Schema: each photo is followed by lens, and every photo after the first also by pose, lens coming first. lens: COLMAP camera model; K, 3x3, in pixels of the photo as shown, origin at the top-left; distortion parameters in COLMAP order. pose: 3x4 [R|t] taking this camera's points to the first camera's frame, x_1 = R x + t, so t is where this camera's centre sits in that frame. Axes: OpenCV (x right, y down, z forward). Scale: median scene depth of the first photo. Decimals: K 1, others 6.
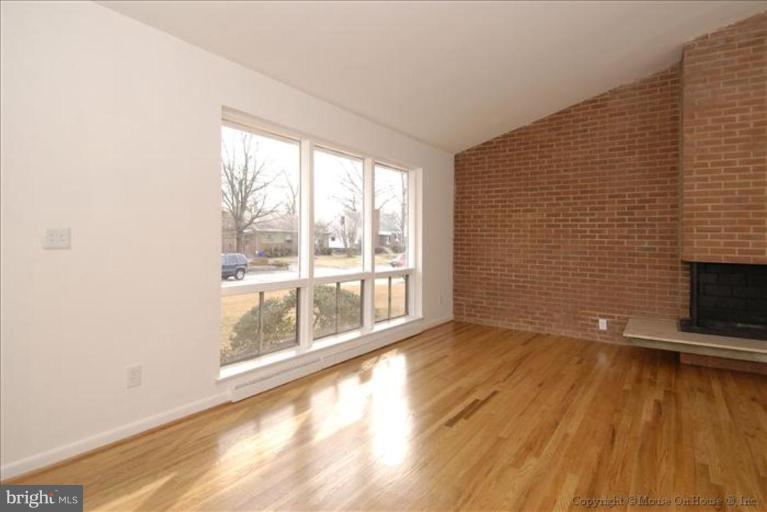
lens RADIAL K [[410.2, 0, 381.1], [0, 410.2, 236.8], [0, 0, 1]] dist [-0.001236, -0.002324]
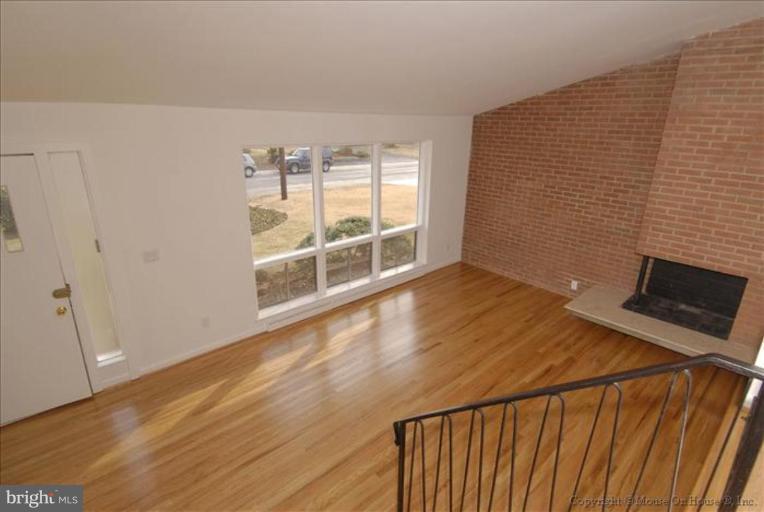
lens RADIAL K [[397.6, 0, 382.0], [0, 397.6, 256.0], [0, 0, 1]] dist [0.000912, -0.000019]
pose [[0.976118, 0.079427, -0.202199, 0.228384], [-0.006765, 0.941427, 0.337150, -0.253506], [0.217134, -0.327730, 0.919481, -0.151017]]
